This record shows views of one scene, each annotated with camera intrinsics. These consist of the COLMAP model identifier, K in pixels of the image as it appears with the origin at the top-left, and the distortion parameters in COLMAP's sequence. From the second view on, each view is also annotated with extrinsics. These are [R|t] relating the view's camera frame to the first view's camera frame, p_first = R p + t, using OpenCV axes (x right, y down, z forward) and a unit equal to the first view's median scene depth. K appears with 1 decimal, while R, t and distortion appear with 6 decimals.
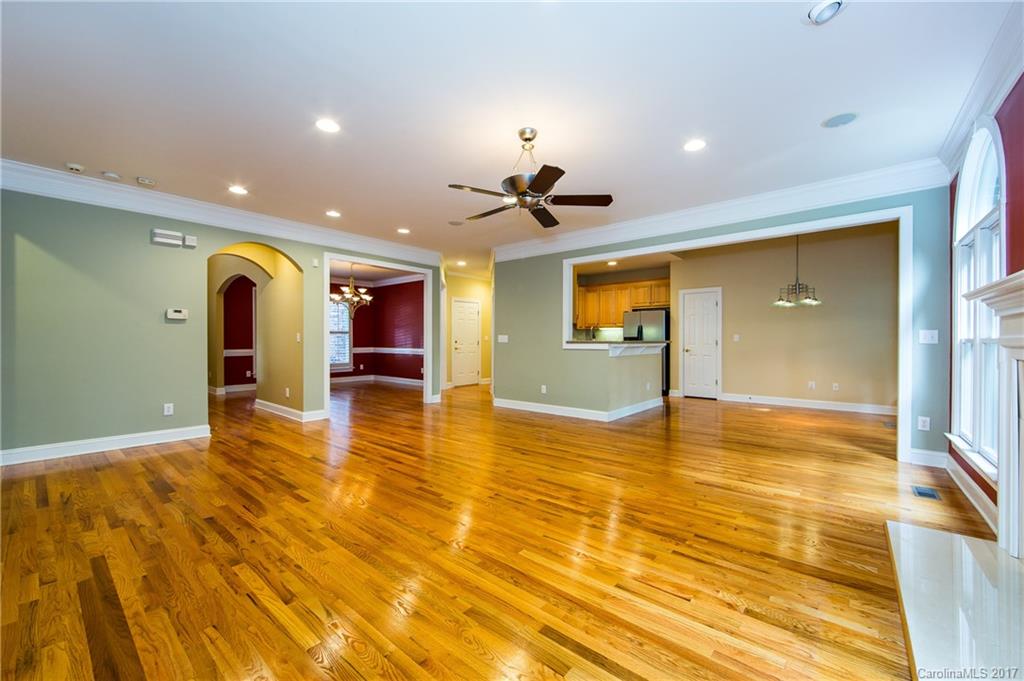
lens RADIAL K [[406.9, 0, 518.1], [0, 406.9, 339.4], [0, 0, 1]] dist [0.001035, 0.000141]
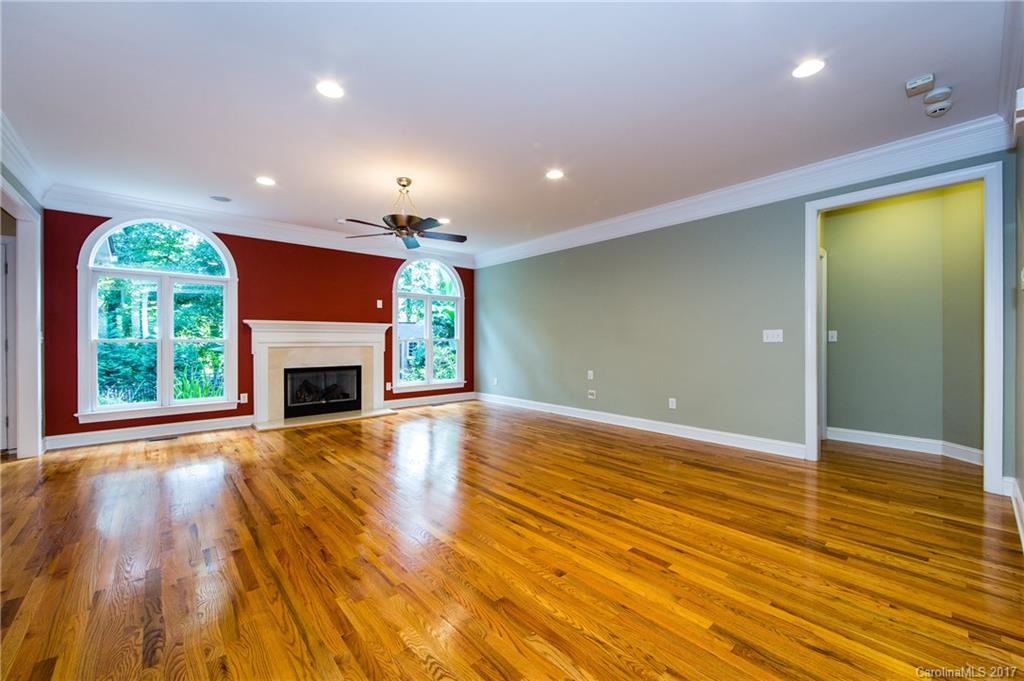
lens RADIAL K [[406.9, 0, 508.4], [0, 406.9, 341.7], [0, 0, 1]] dist [0.001035, 0.000141]
pose [[-0.985349, 0.001021, 0.170550, -0.394118], [0.001601, 0.999993, 0.003262, 0.004876], [-0.170545, 0.003488, -0.985344, 1.675275]]
